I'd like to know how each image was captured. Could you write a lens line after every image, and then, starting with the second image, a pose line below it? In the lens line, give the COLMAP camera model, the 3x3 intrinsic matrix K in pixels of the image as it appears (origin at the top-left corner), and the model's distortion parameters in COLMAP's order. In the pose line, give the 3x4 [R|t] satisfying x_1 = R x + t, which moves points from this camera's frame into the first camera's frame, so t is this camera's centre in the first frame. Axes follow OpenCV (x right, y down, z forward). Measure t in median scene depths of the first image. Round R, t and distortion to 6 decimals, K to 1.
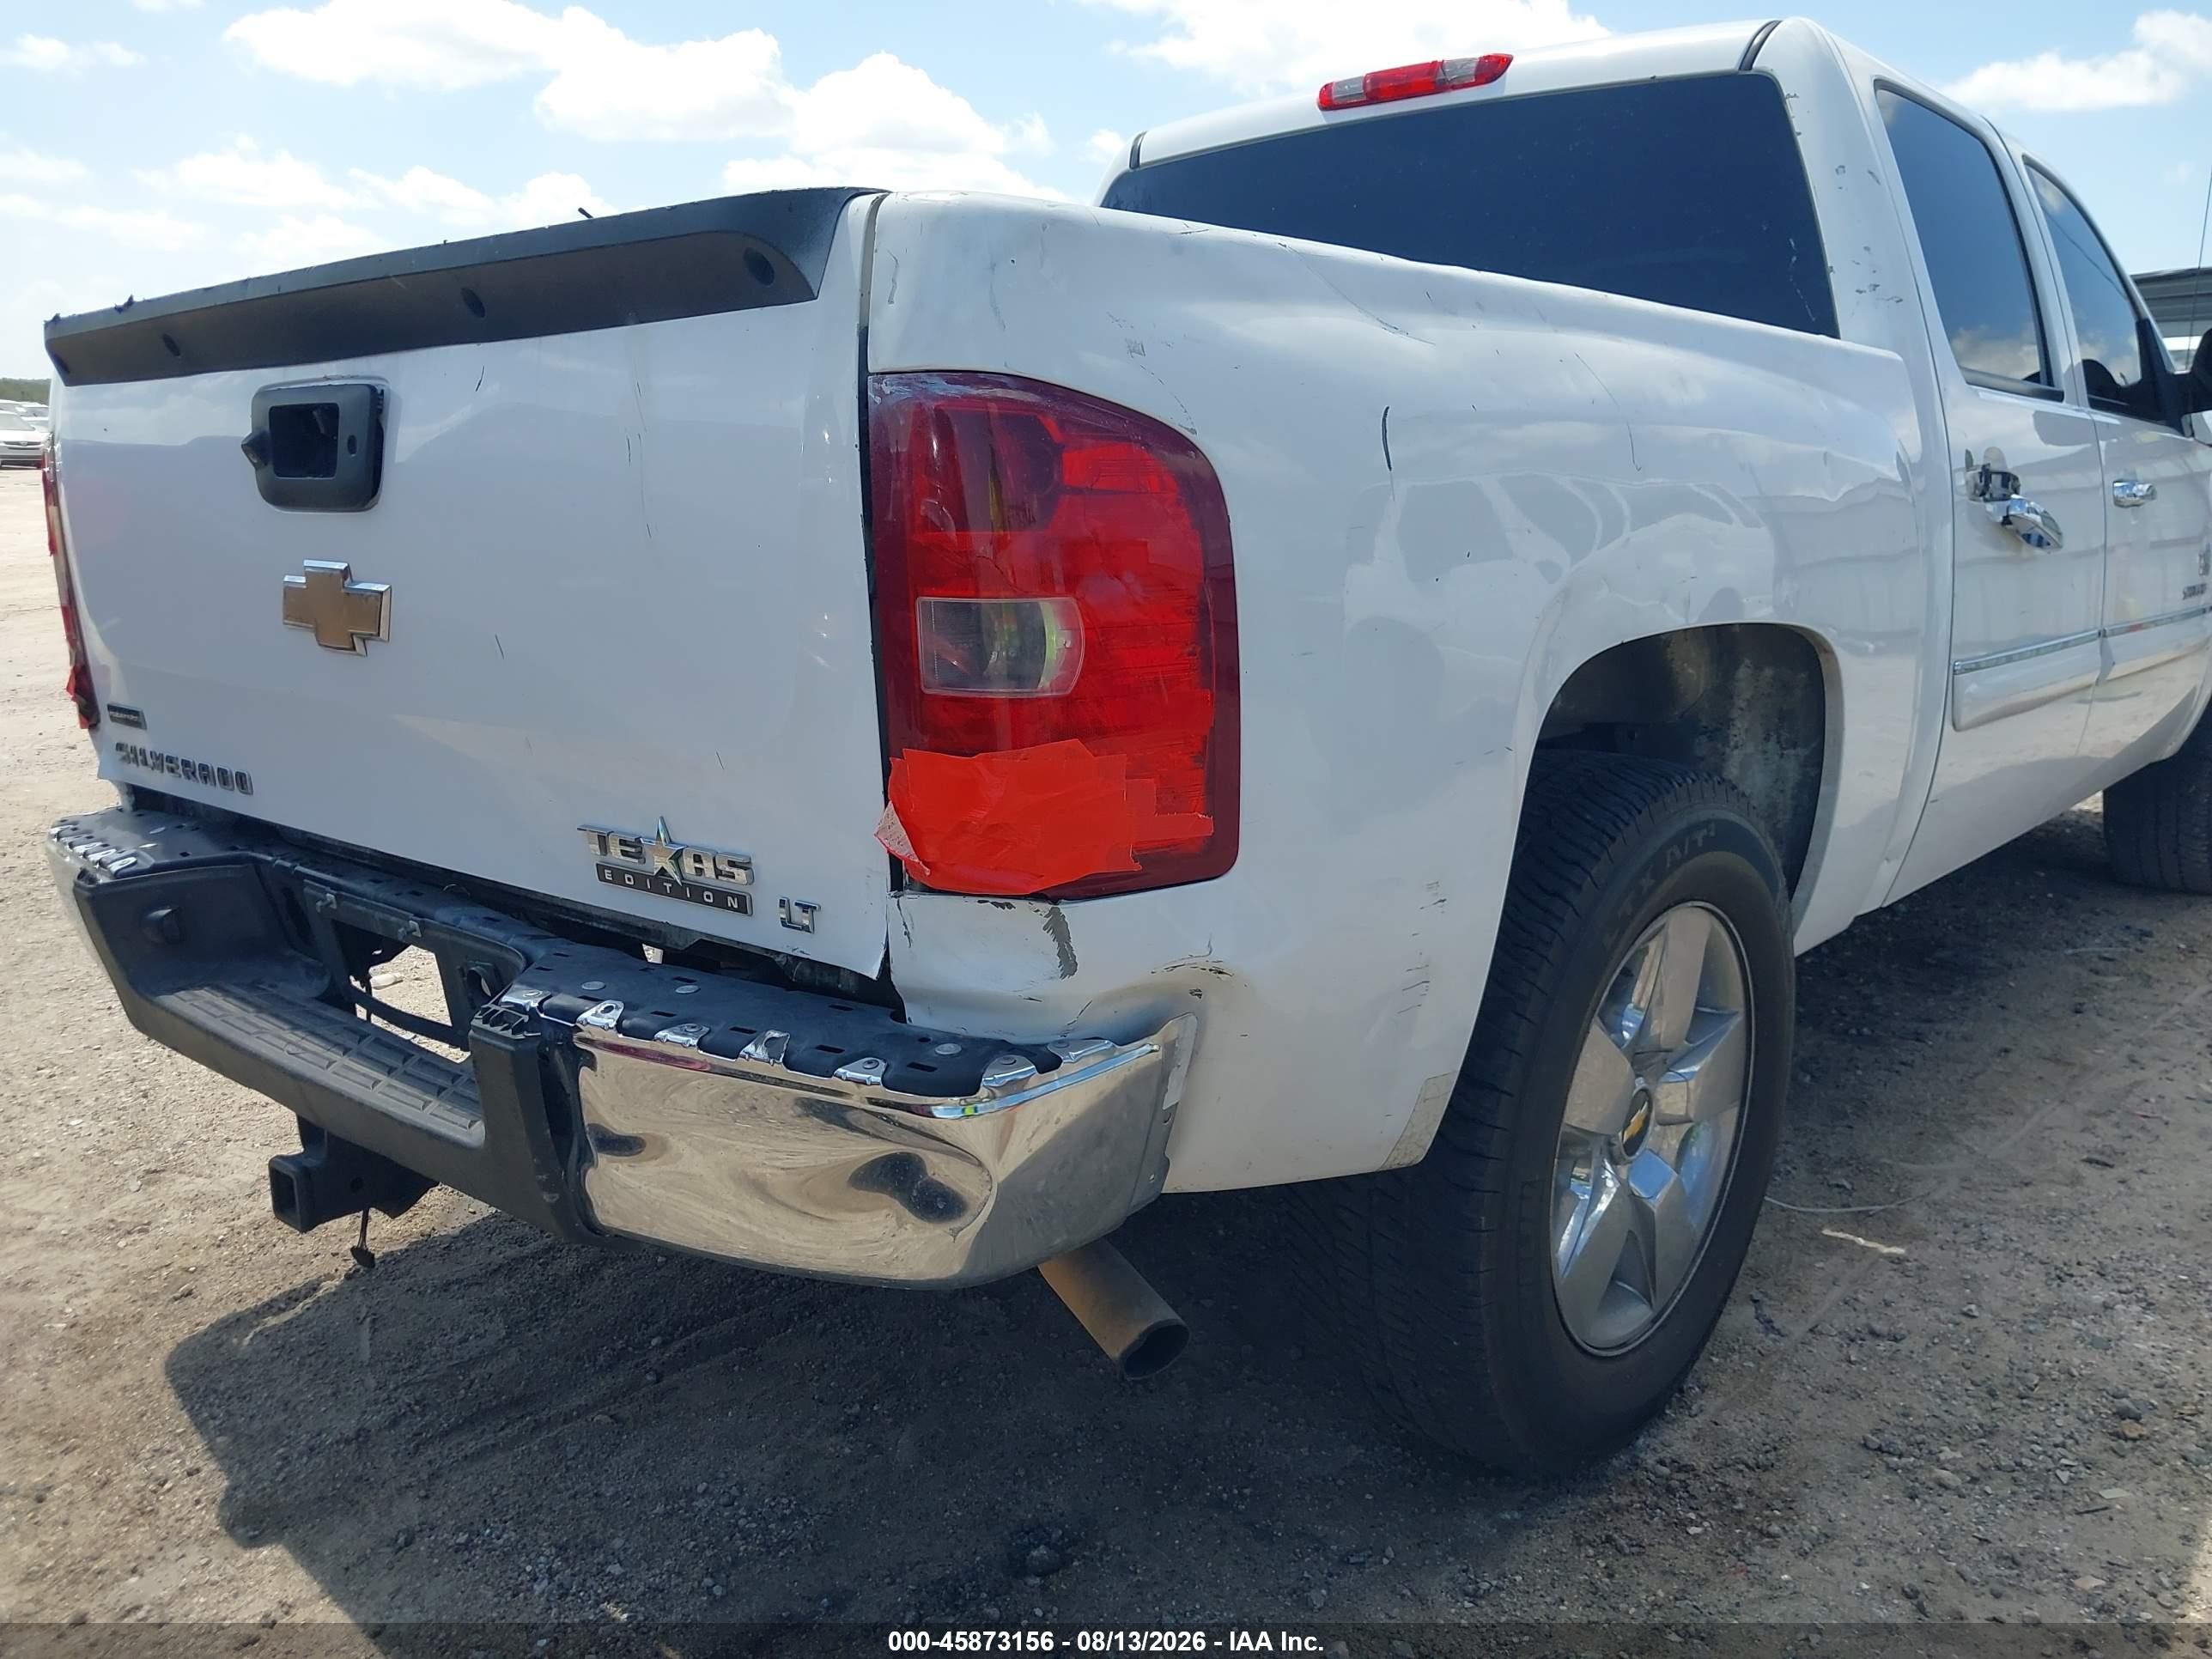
lens RADIAL K [[1778.9, 0, 1120.2], [0, 1778.9, 846.6], [0, 0, 1]] dist [-0.004342, 0.002189]
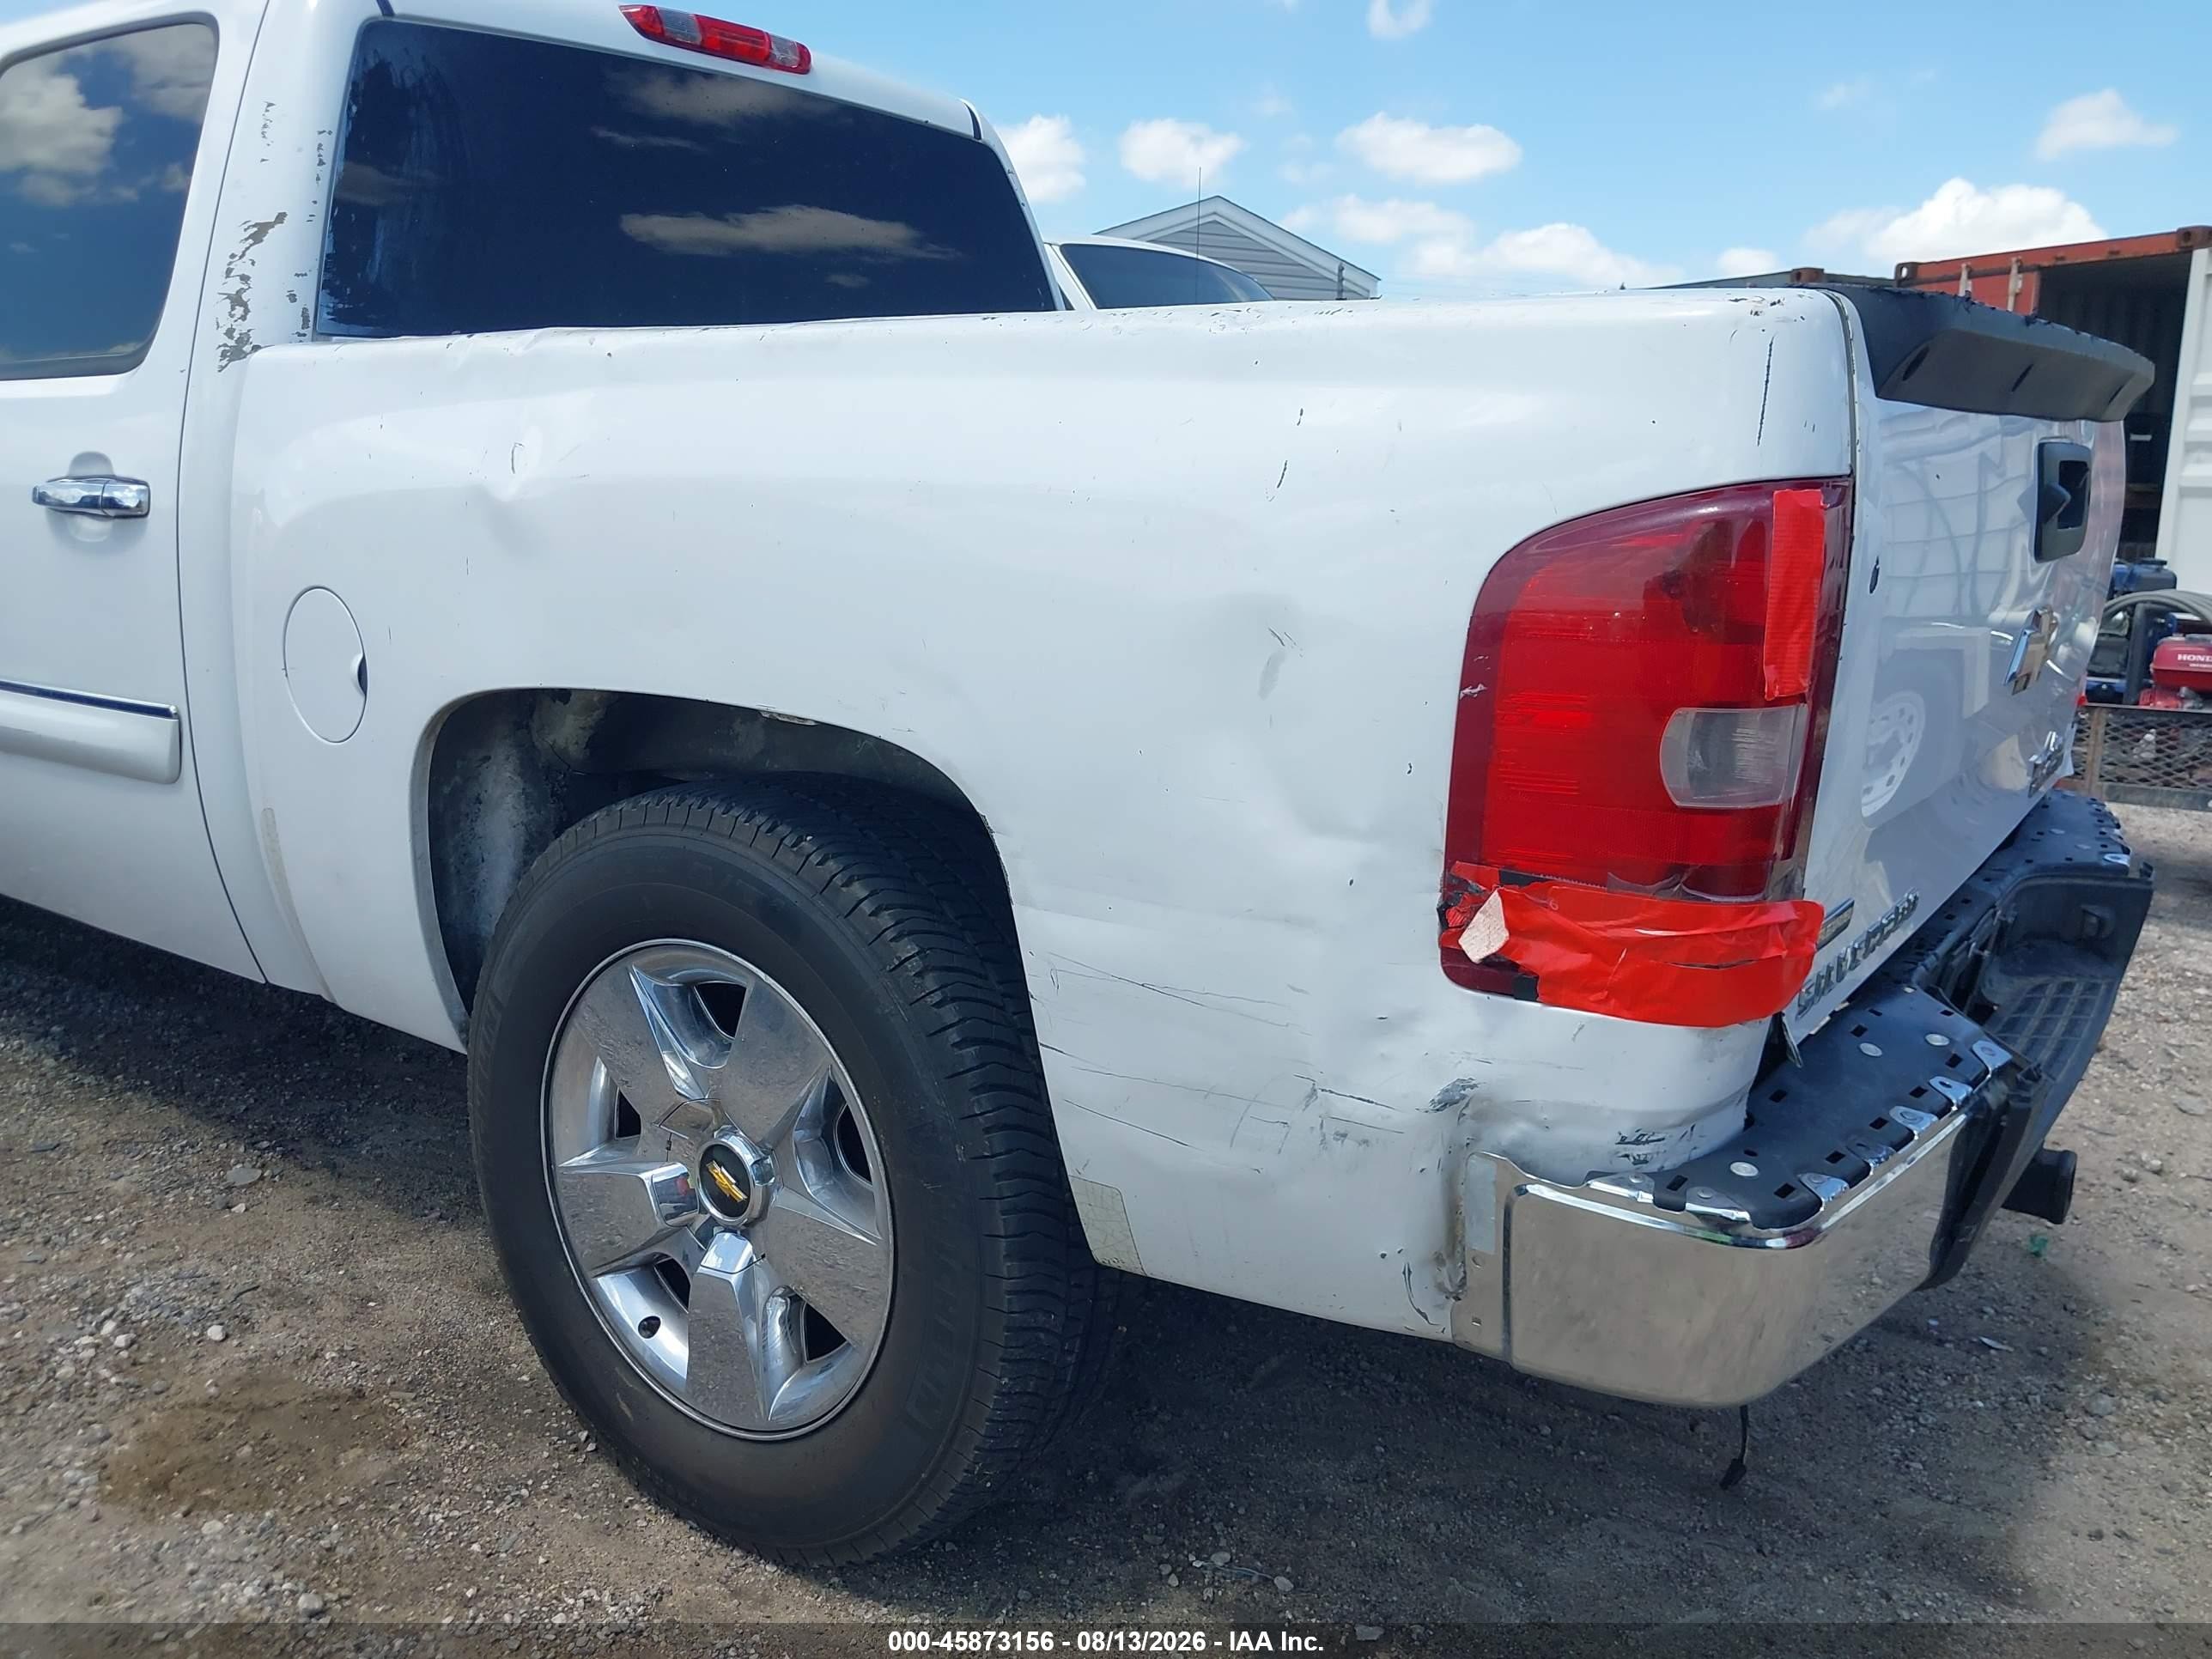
lens RADIAL K [[1778.9, 0, 1133.8], [0, 1778.9, 848.8], [0, 0, 1]] dist [-0.004342, 0.002189]
pose [[-0.103368, -0.226266, 0.968565, -1.276029], [0.184785, 0.952461, 0.242225, -0.333277], [-0.977328, 0.204015, -0.056643, 1.426297]]
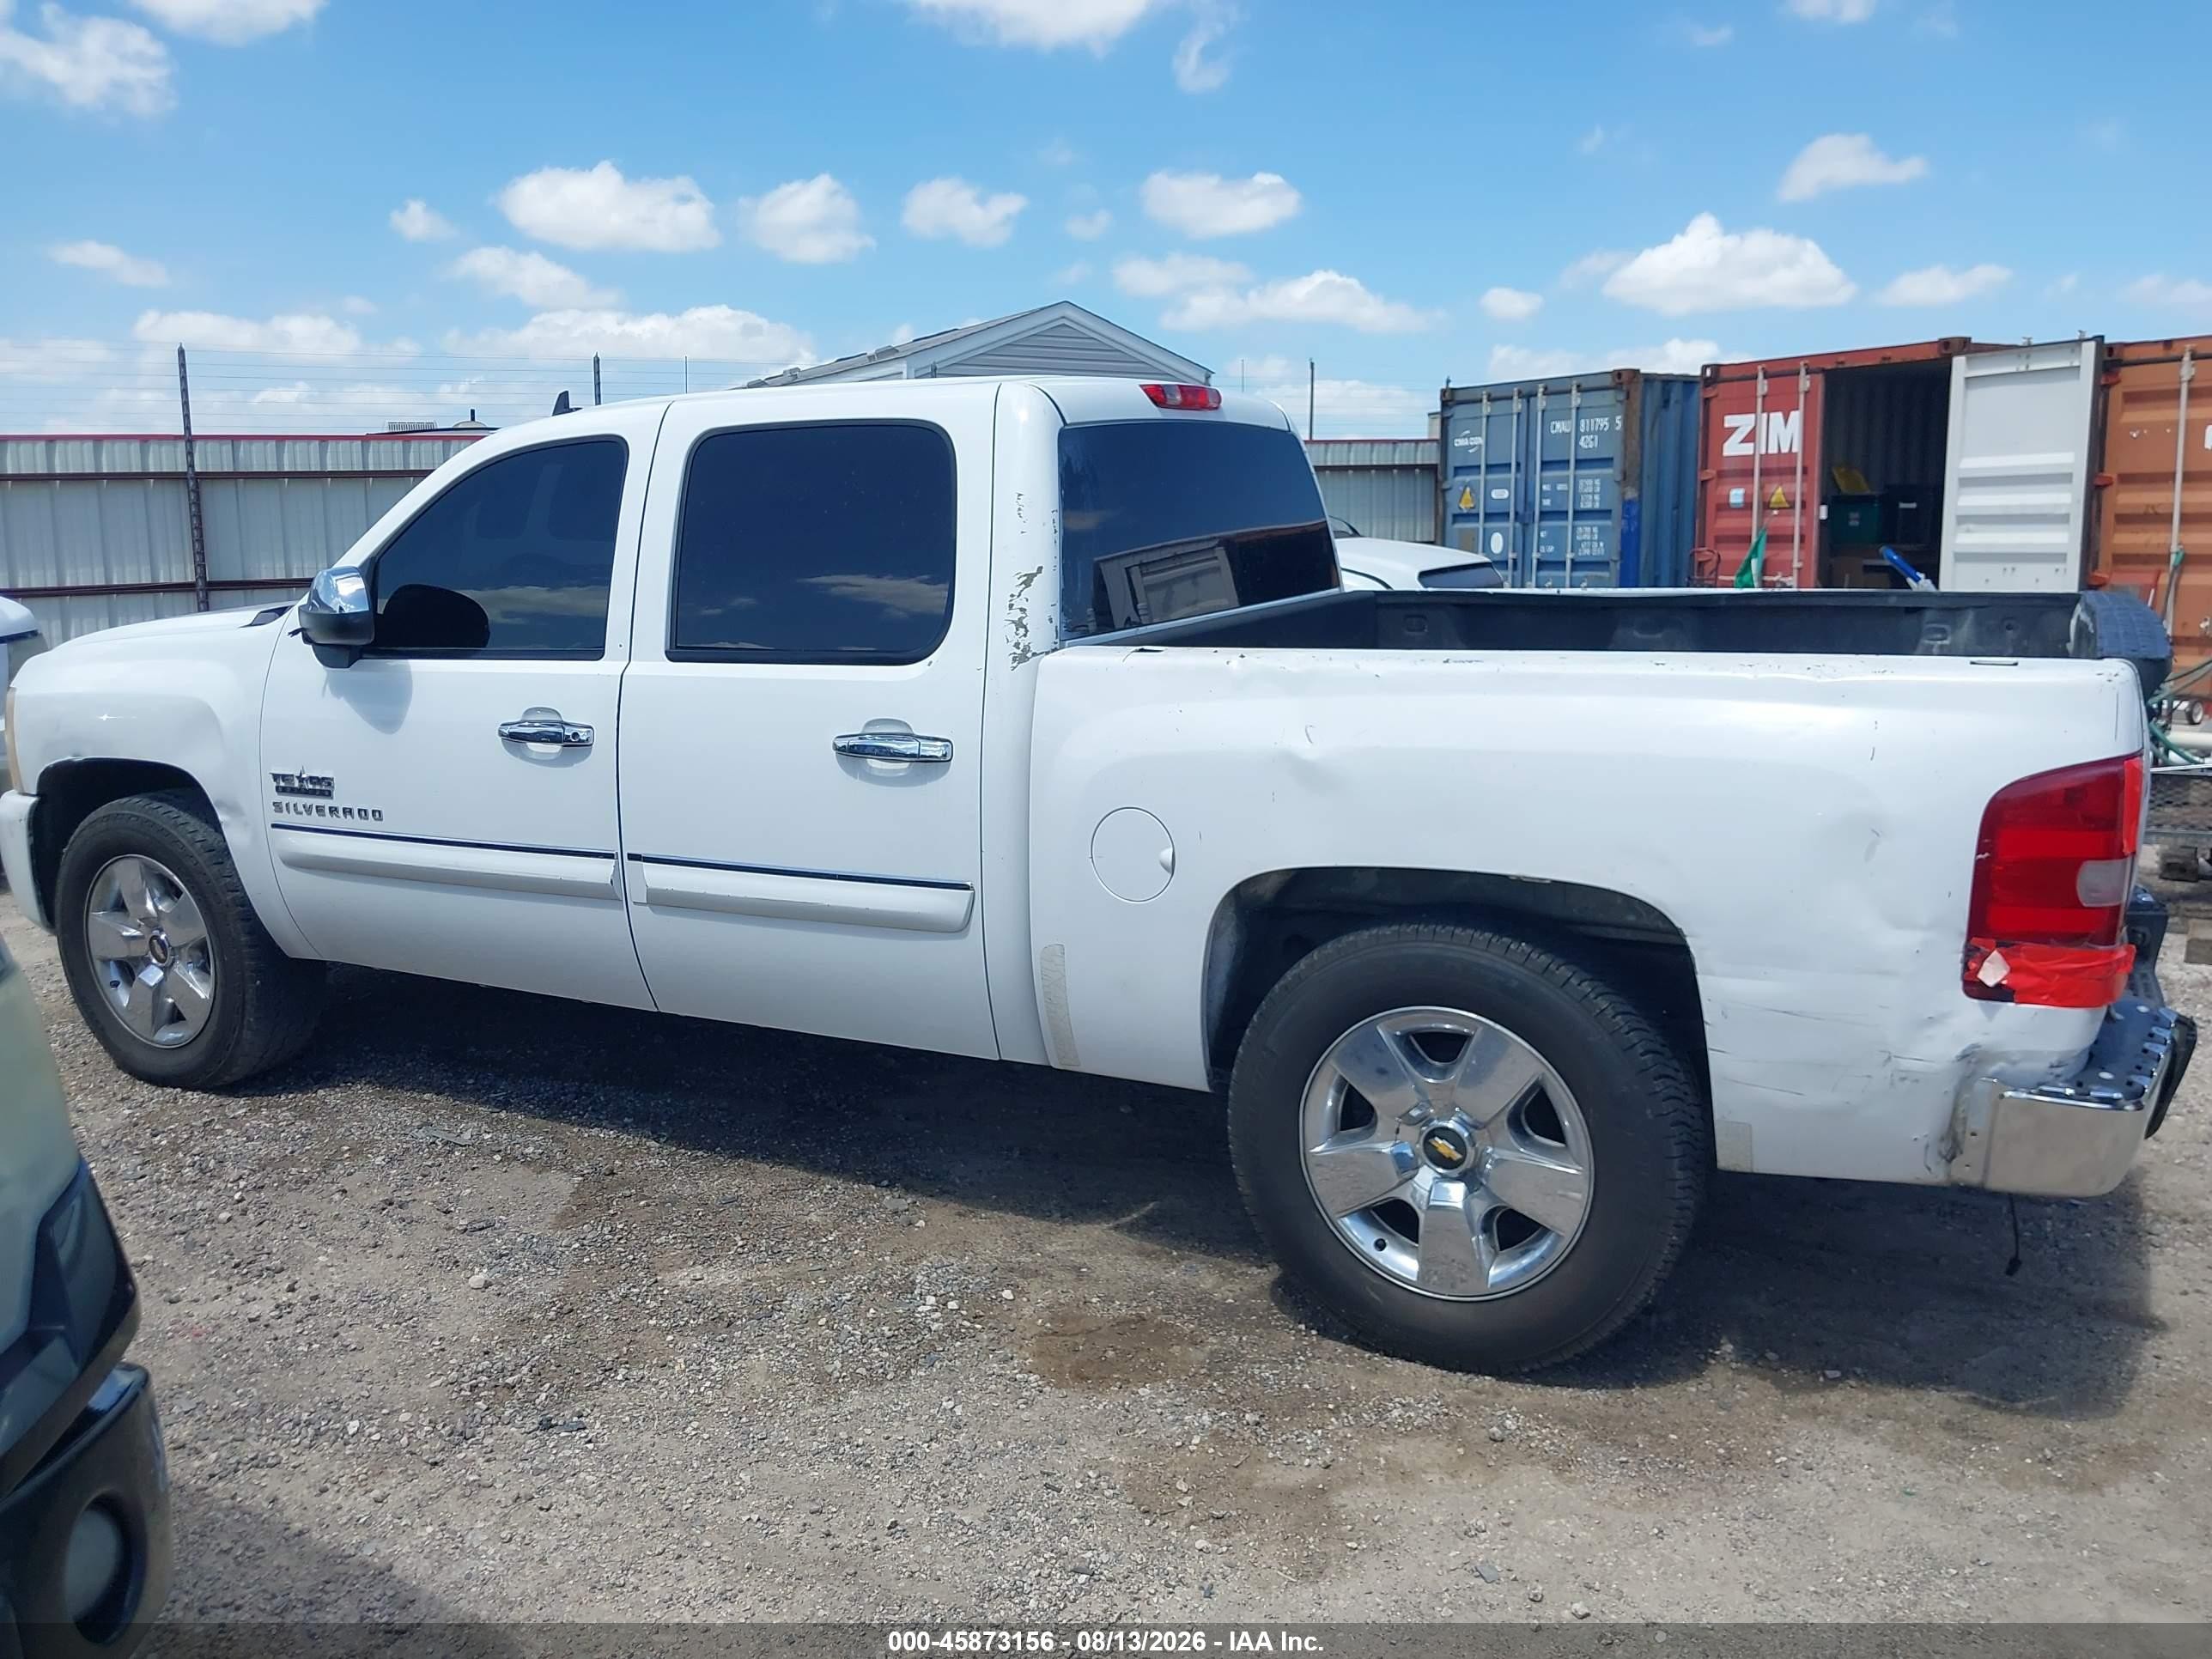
lens RADIAL K [[1778.9, 0, 1117.4], [0, 1778.9, 835.6], [0, 0, 1]] dist [-0.004342, 0.002189]
pose [[-0.237704, -0.184899, 0.953577, -1.771992], [0.219419, 0.946119, 0.238149, -0.682881], [-0.946231, 0.265841, -0.184325, 2.108303]]
